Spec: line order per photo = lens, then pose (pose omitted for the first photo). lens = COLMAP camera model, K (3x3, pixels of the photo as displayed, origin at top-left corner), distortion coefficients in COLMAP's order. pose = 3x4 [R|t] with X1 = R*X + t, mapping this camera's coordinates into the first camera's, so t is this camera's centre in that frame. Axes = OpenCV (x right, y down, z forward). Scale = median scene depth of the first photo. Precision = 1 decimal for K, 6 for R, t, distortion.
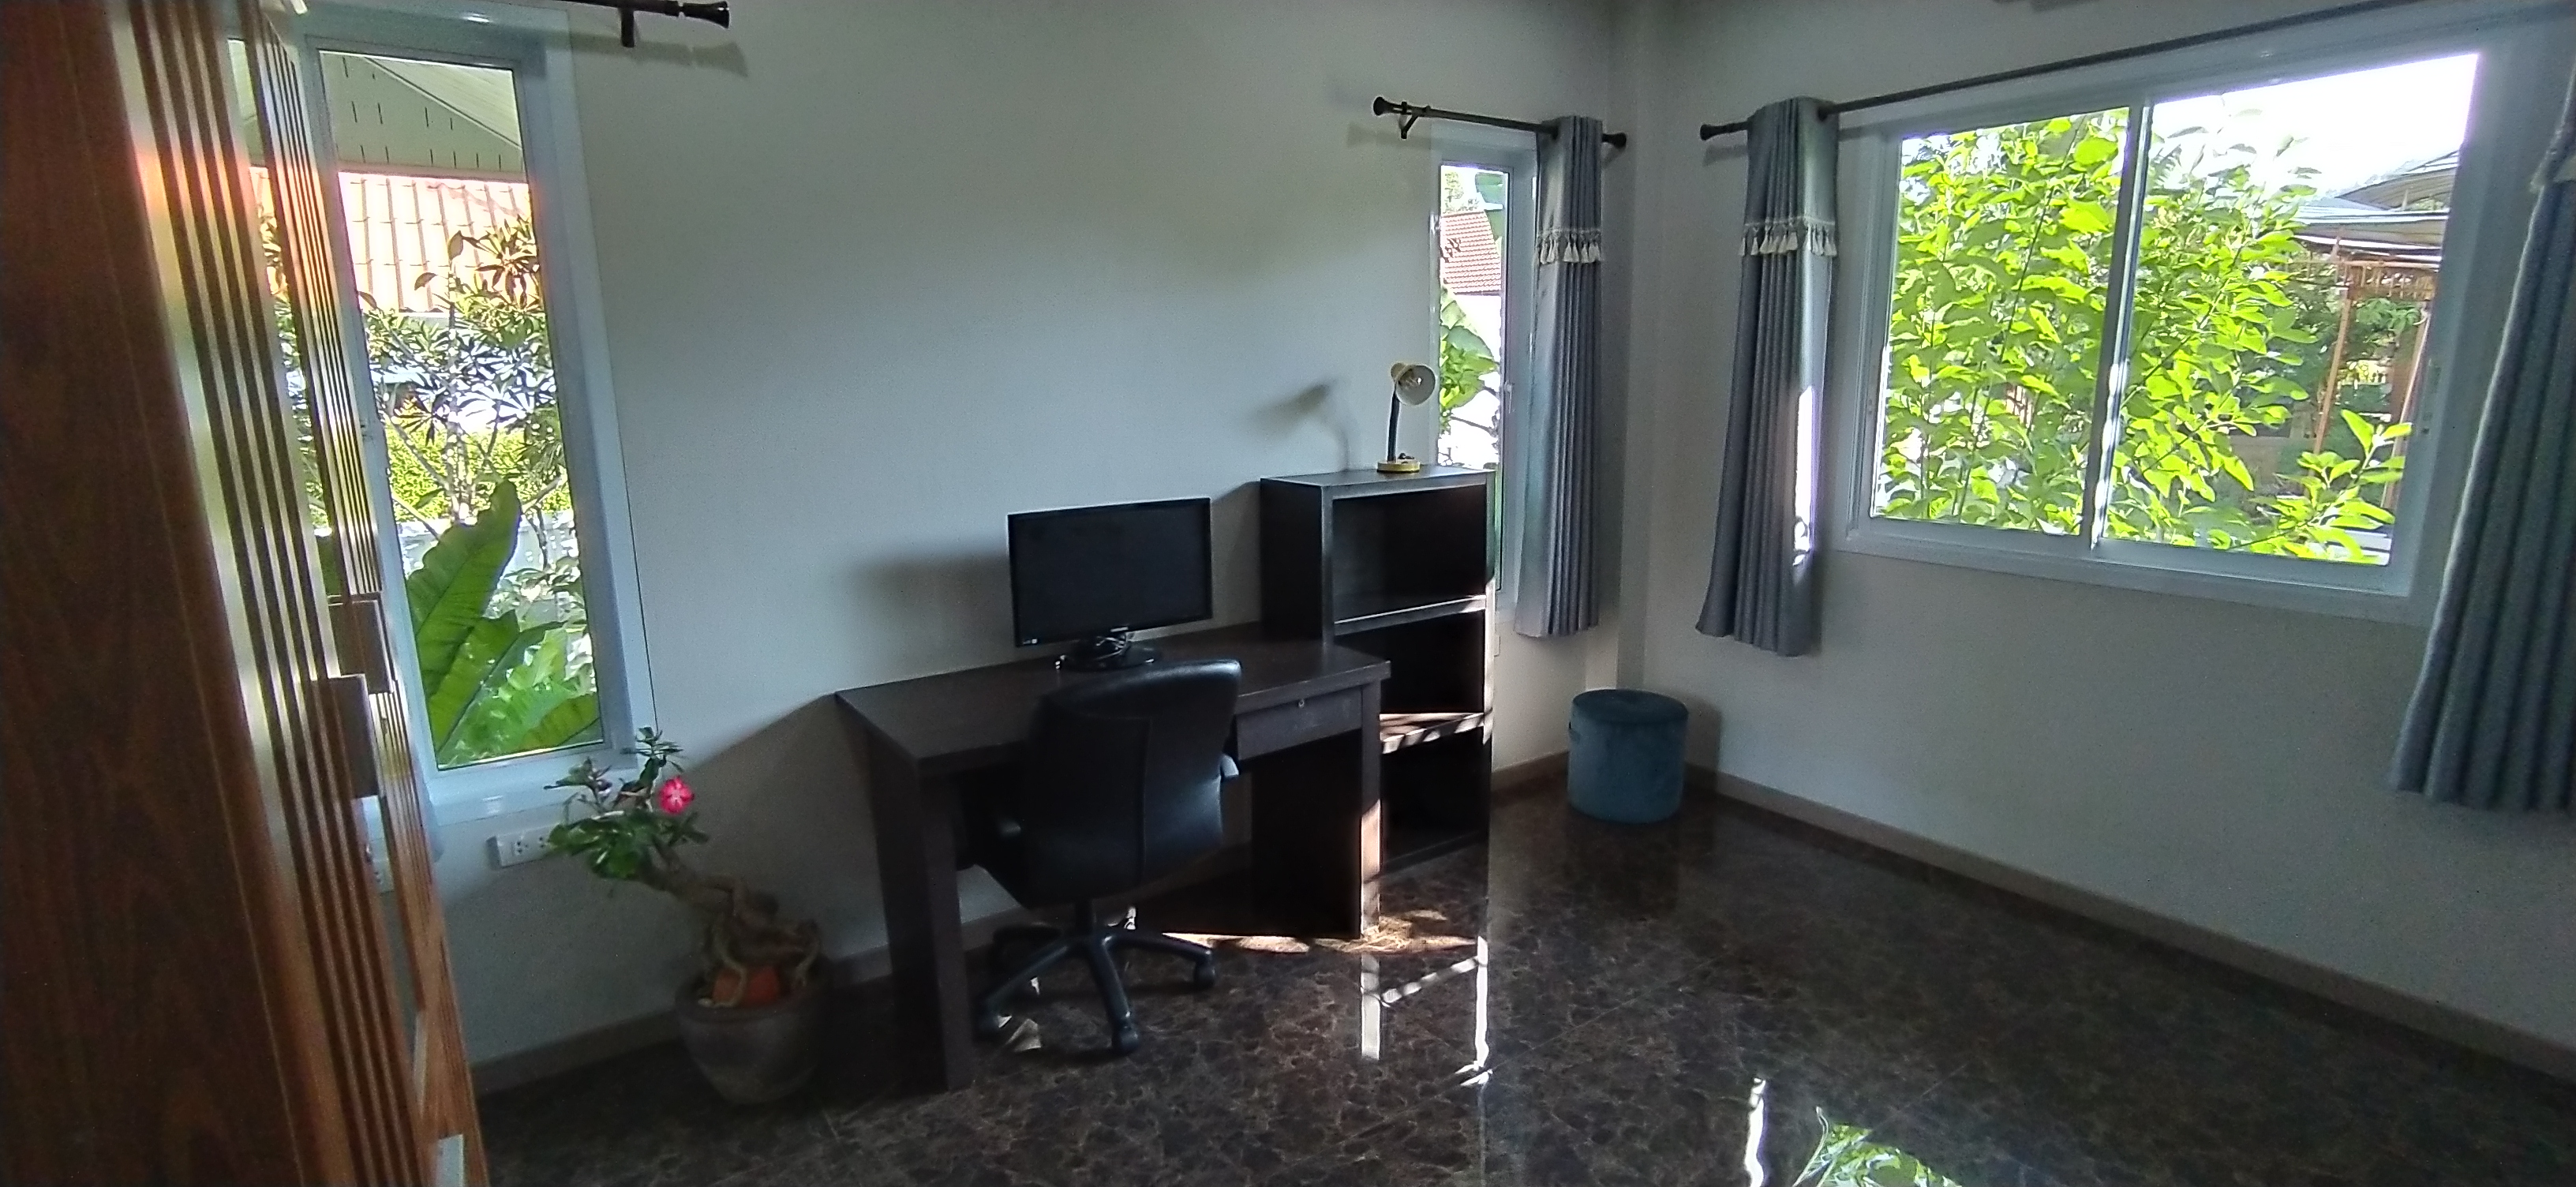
lens RADIAL K [[1195.5, 0, 1288.0], [0, 1195.5, 593.5], [0, 0, 1]] dist [-0.004062, -0.000058]
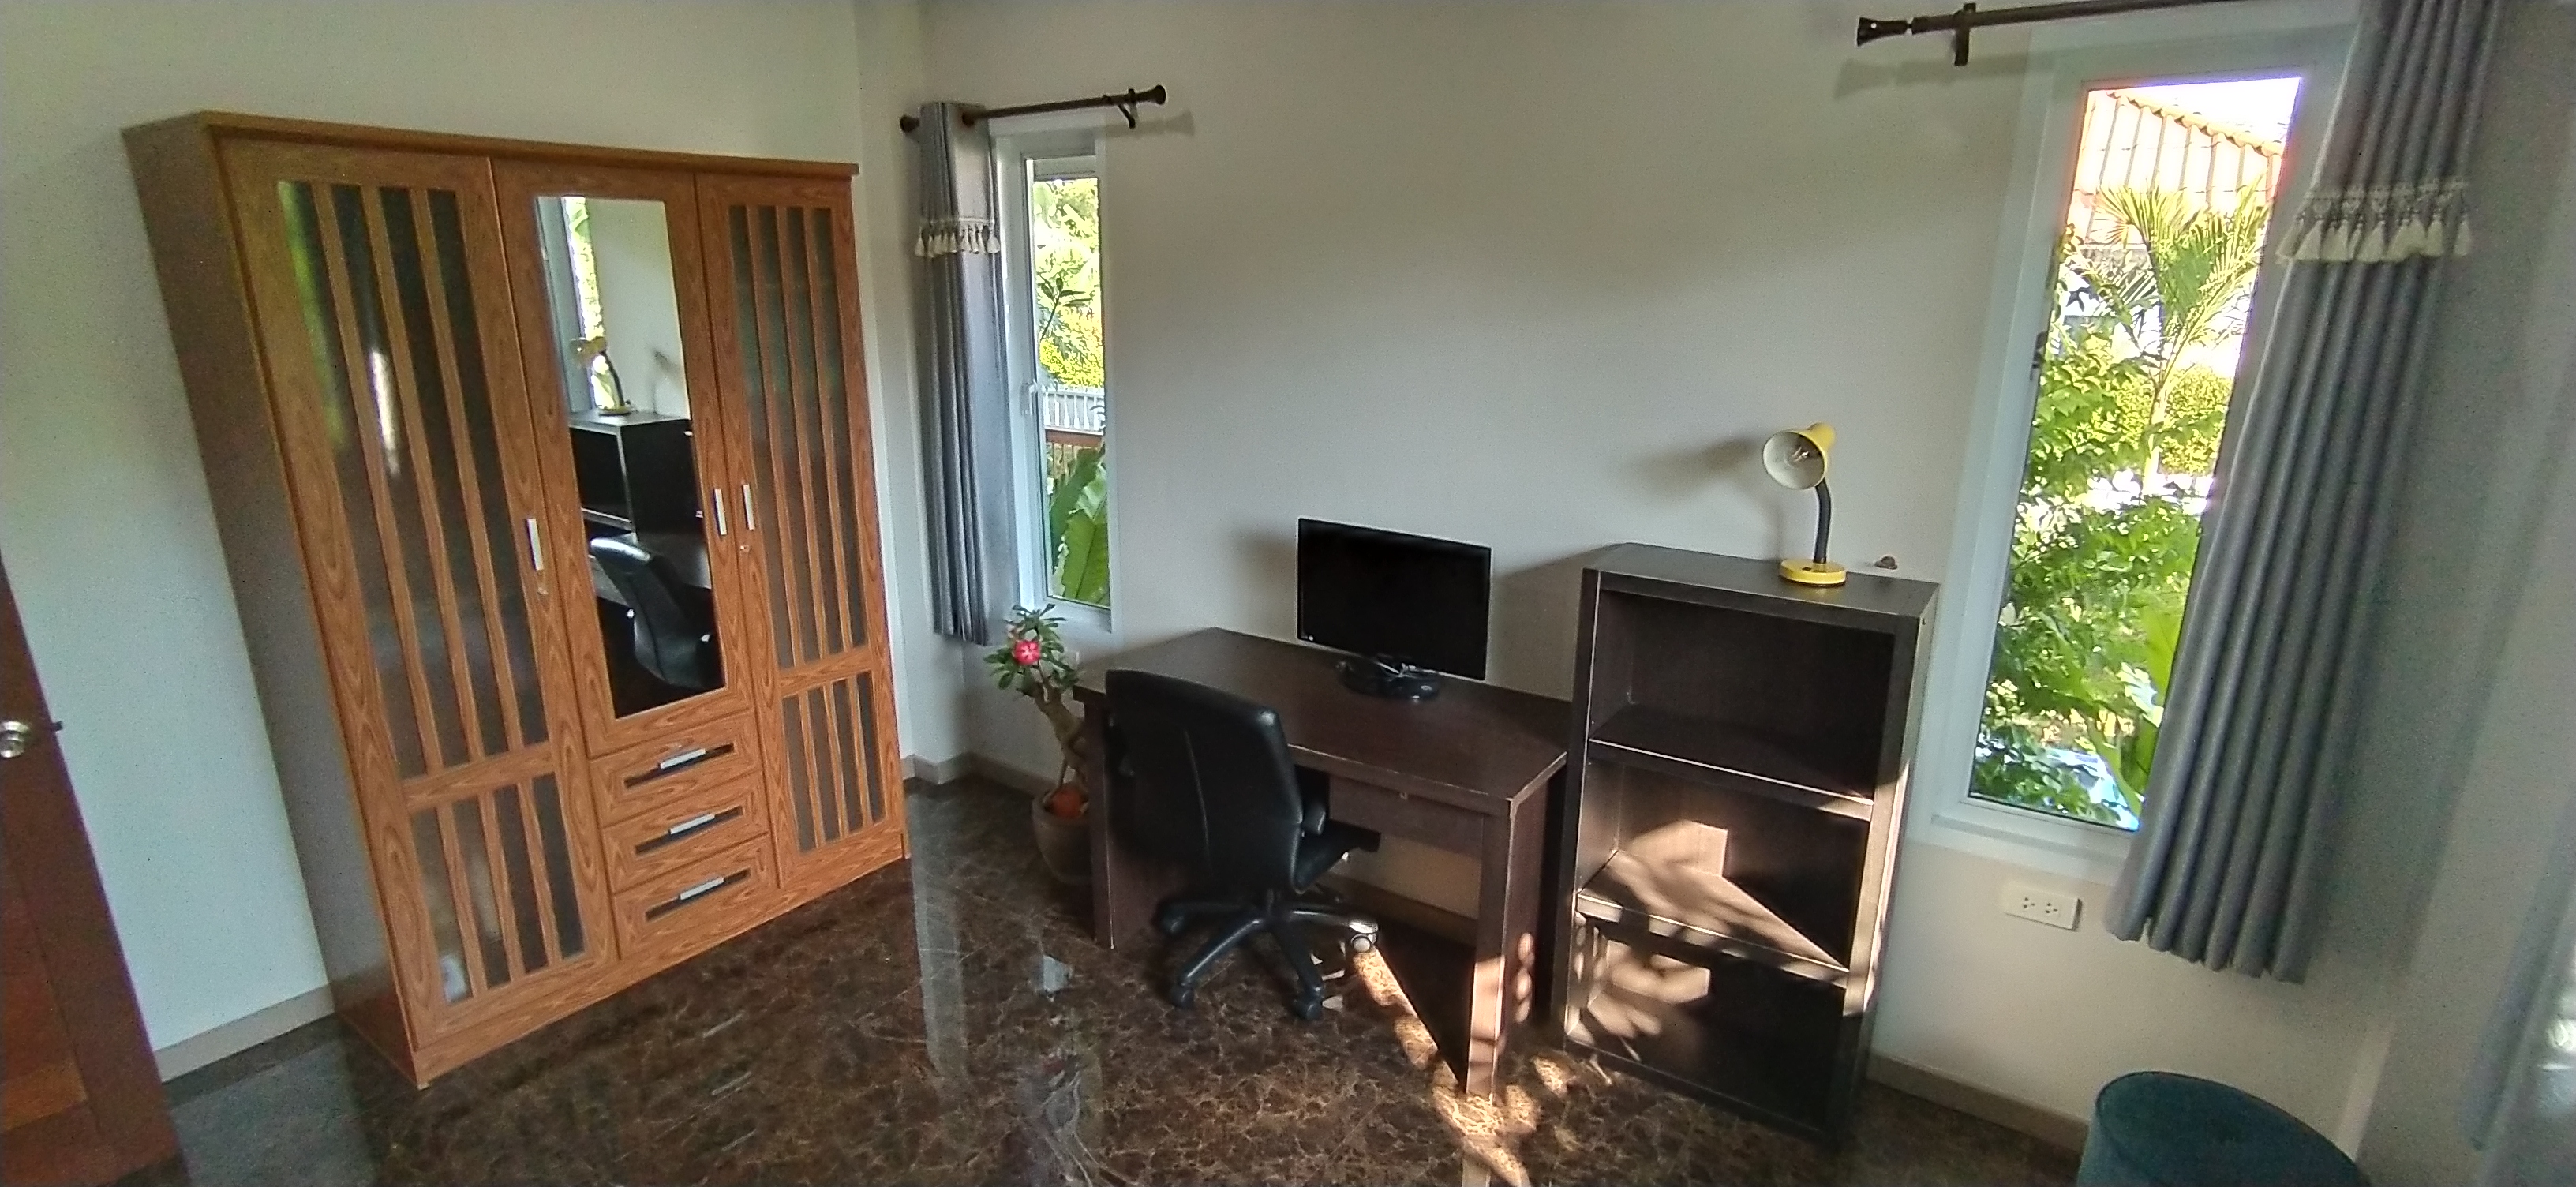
lens RADIAL K [[1132.9, 0, 1288.0], [0, 1132.9, 593.5], [0, 0, 1]] dist [-0.000411, 0.000054]
pose [[0.365498, 0.256026, -0.894909, 0.598935], [-0.207679, 0.959623, 0.189720, -0.163619], [0.907348, 0.116511, 0.403911, 0.497534]]
